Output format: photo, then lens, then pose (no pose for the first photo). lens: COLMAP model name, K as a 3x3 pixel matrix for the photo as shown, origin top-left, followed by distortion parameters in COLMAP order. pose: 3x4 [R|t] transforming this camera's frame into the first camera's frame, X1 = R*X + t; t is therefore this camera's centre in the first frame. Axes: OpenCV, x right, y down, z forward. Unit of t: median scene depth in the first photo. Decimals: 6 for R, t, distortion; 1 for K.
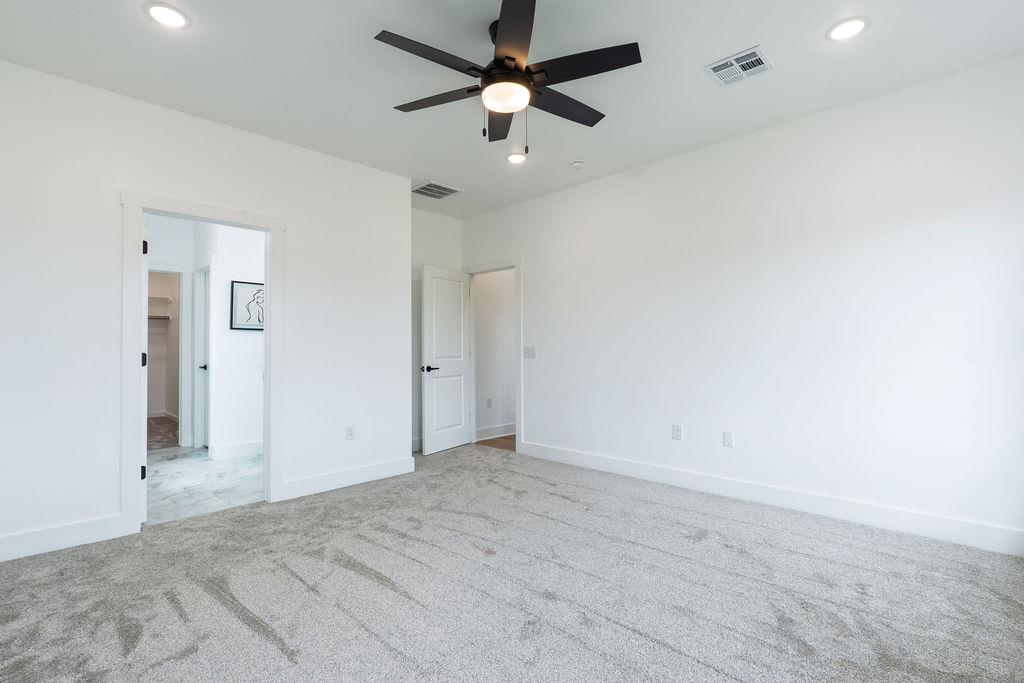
lens RADIAL K [[472.4, 0, 521.2], [0, 472.4, 345.8], [0, 0, 1]] dist [-0.005116, 0.000549]
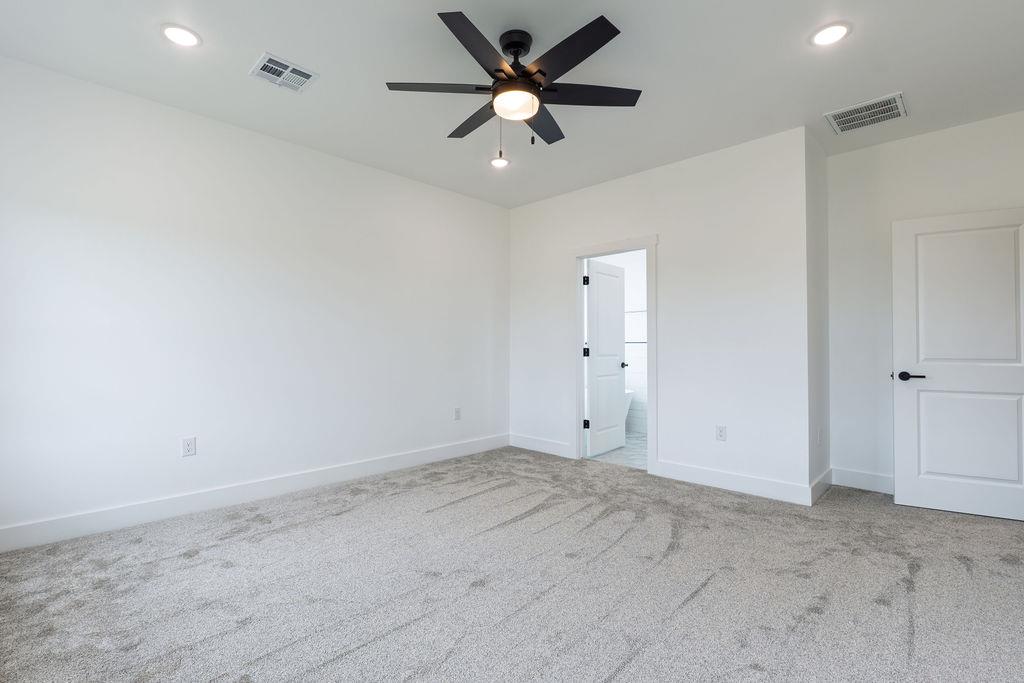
lens RADIAL K [[472.4, 0, 514.0], [0, 472.4, 340.9], [0, 0, 1]] dist [-0.005116, 0.000549]
pose [[0.003126, -0.010200, -0.999943, 0.685617], [0.002952, 0.999944, -0.010191, 0.006562], [0.999991, -0.002920, 0.003156, 0.671753]]
